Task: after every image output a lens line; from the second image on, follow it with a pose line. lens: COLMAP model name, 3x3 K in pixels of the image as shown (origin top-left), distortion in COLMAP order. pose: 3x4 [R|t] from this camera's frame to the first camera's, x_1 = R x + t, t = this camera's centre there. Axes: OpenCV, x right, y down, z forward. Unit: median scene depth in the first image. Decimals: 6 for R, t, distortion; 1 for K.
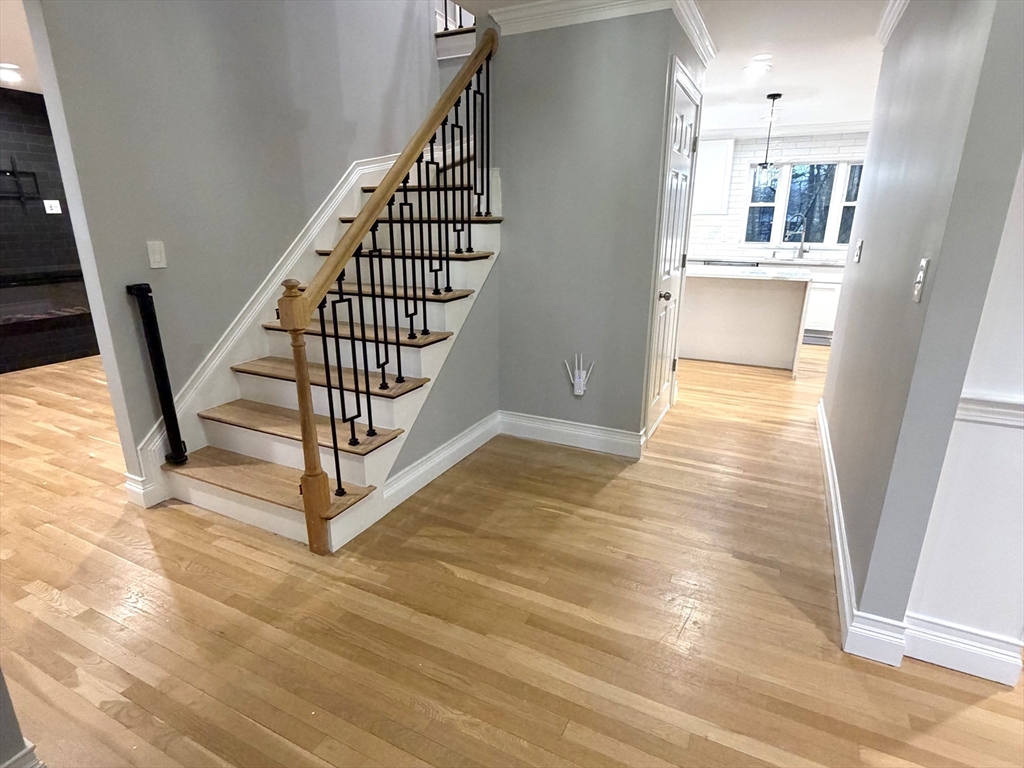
lens RADIAL K [[547.2, 0, 514.8], [0, 547.2, 389.5], [0, 0, 1]] dist [-0.000506, -0.000399]
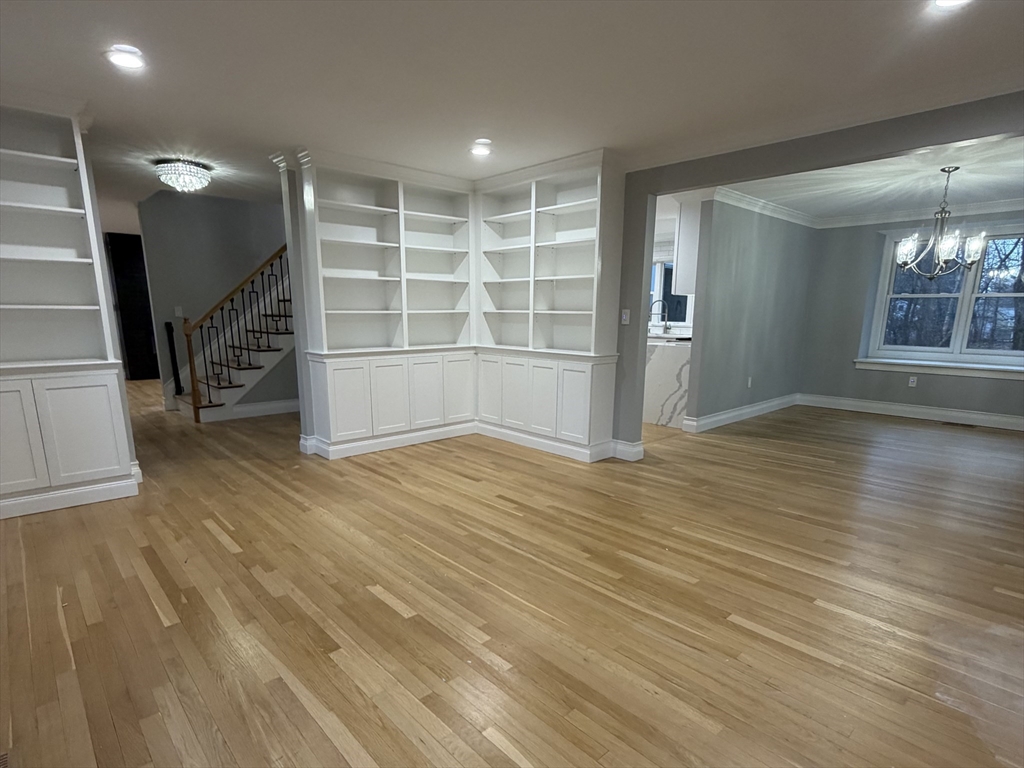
lens RADIAL K [[547.2, 0, 509.8], [0, 547.2, 386.8], [0, 0, 1]] dist [-0.000506, -0.000399]
pose [[0.931464, 0.058734, -0.359063, 1.677131], [-0.114432, 0.984094, -0.135880, 0.266291], [0.345371, 0.167656, 0.923369, -0.780766]]
